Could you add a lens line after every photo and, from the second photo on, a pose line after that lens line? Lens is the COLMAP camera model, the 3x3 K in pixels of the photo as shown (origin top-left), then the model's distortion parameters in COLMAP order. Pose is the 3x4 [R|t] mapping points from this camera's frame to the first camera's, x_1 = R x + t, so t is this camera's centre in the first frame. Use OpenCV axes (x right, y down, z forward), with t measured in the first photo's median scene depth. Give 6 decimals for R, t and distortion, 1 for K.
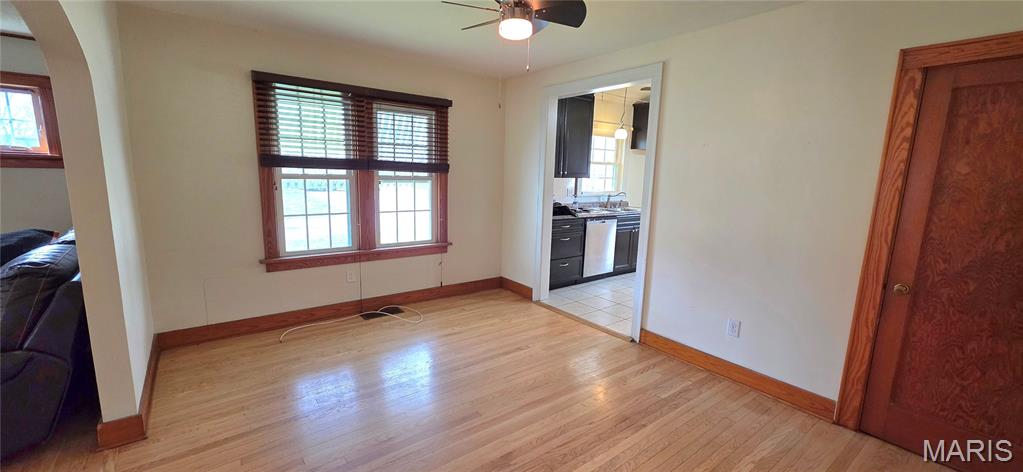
lens RADIAL K [[407.7, 0, 512.1], [0, 407.7, 236.5], [0, 0, 1]] dist [-0.000846, 0.001098]
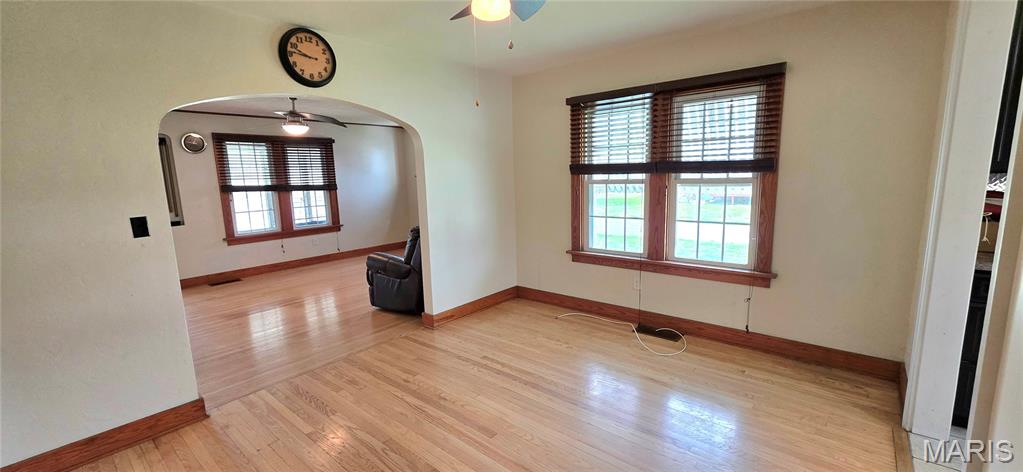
lens RADIAL K [[407.7, 0, 506.5], [0, 407.7, 239.8], [0, 0, 1]] dist [-0.000846, 0.001098]
pose [[0.200789, 0.118838, -0.972400, 0.433019], [-0.124150, 0.987698, 0.095072, -0.054499], [0.971736, 0.101634, 0.213073, 0.440860]]
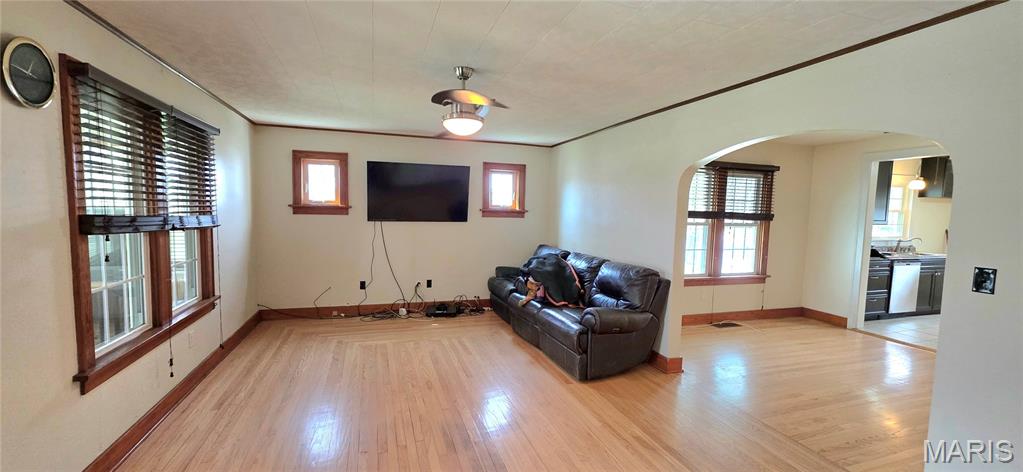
lens RADIAL K [[407.7, 0, 509.3], [0, 407.7, 239.7], [0, 0, 1]] dist [-0.000846, 0.001098]
pose [[0.941563, 0.019215, -0.336289, -0.512764], [-0.051043, 0.994981, -0.086063, 0.057499], [0.332947, 0.098199, 0.937818, -0.487621]]
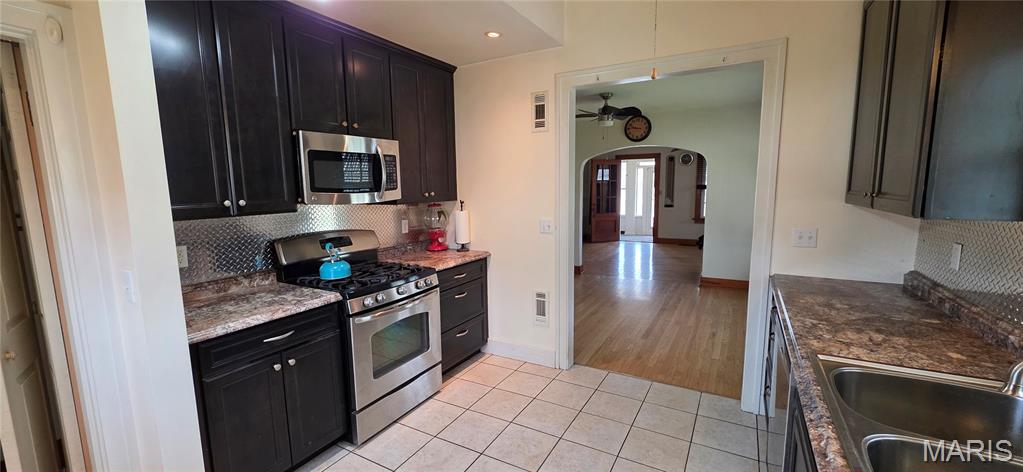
lens RADIAL K [[407.7, 0, 505.5], [0, 407.7, 238.0], [0, 0, 1]] dist [-0.000846, 0.001098]
pose [[-0.928550, 0.030805, -0.369926, 0.645533], [-0.076224, 0.959491, 0.271231, -0.226086], [0.363296, 0.280049, -0.888588, 1.423993]]
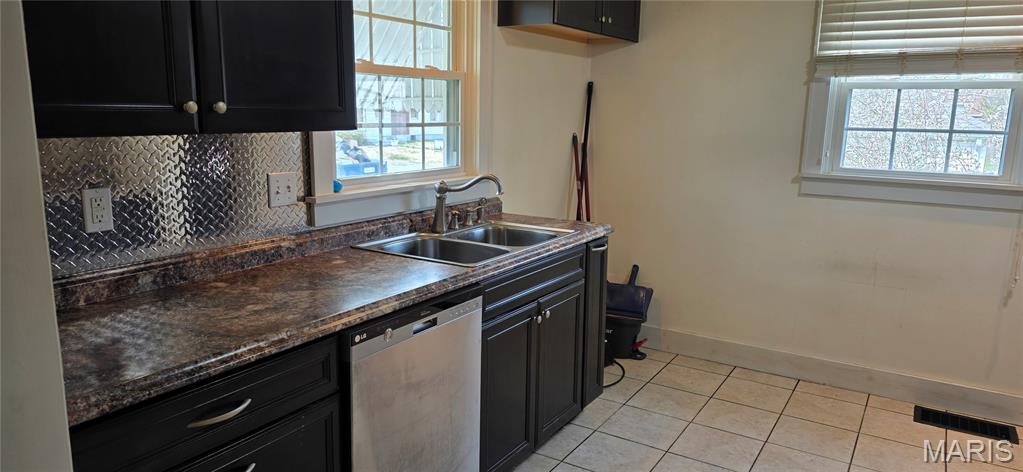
lens RADIAL K [[682.8, 0, 510.9], [0, 682.8, 236.3], [0, 0, 1]] dist [0.074894, 0.001194]
pose [[0.940558, -0.079845, 0.330115, 0.175536], [0.070083, 0.996682, 0.041387, -0.117363], [-0.332325, -0.015791, 0.943033, 0.757258]]
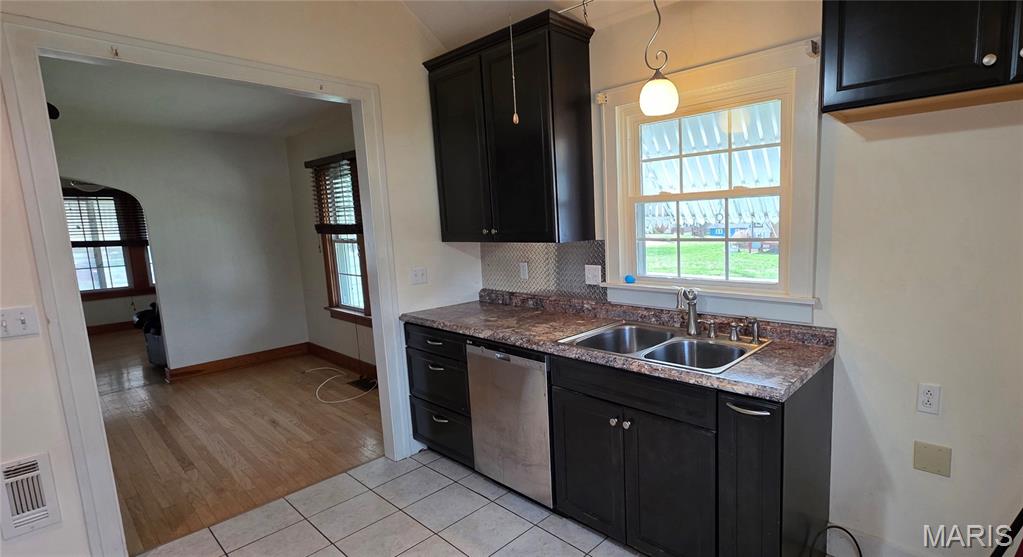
lens RADIAL K [[493.0, 0, 595.2], [0, 493.0, 282.8], [0, 0, 1]] dist [0.007559, -0.001409]
pose [[0.199590, 0.093376, -0.975420, 0.830275], [-0.120520, 0.990230, 0.070133, -0.179611], [0.972440, 0.103559, 0.208894, 1.183642]]
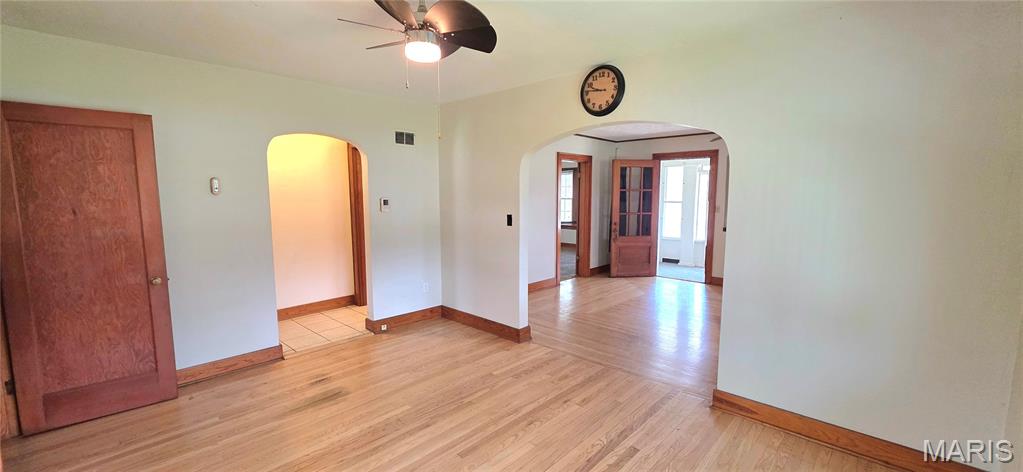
lens RADIAL K [[407.7, 0, 510.0], [0, 407.7, 239.2], [0, 0, 1]] dist [-0.000846, 0.001098]
pose [[-0.987530, -0.012198, -0.156958, -0.024760], [-0.054094, 0.962582, 0.265537, -0.169473], [0.147846, 0.270716, -0.951238, 0.997922]]
